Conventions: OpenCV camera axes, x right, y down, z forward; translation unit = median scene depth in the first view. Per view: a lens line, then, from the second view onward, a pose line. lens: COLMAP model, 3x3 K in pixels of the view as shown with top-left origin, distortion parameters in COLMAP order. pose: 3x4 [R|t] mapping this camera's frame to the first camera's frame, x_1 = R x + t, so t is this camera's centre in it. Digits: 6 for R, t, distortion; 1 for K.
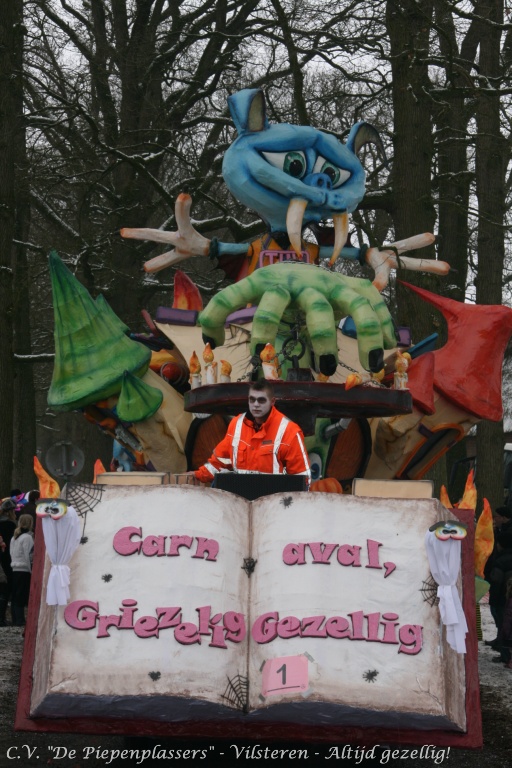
lens RADIAL K [[1796.0, 0, 261.4], [0, 1796.0, 383.0], [0, 0, 1]] dist [0.065651, 0.000000]
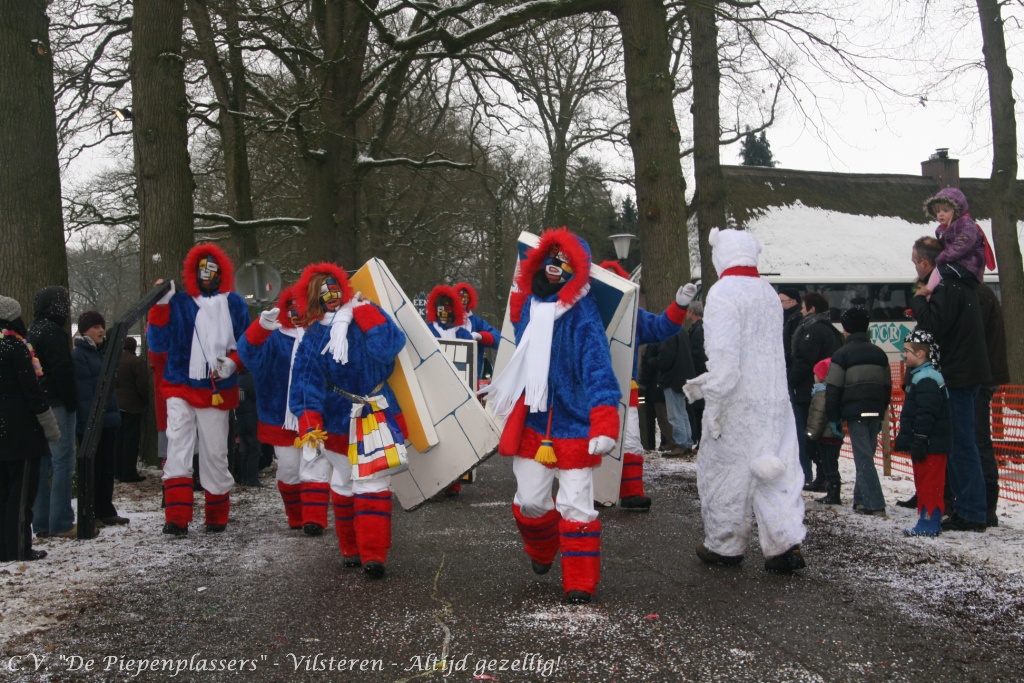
lens RADIAL K [[1374.3, 0, 513.2], [0, 1374.3, 339.4], [0, 0, 1]] dist [-0.079167, 0.000000]
pose [[0.998197, -0.047839, 0.036246, -0.017241], [0.046132, 0.997850, 0.046549, 0.044535], [-0.038395, -0.044793, 0.998258, 0.375073]]
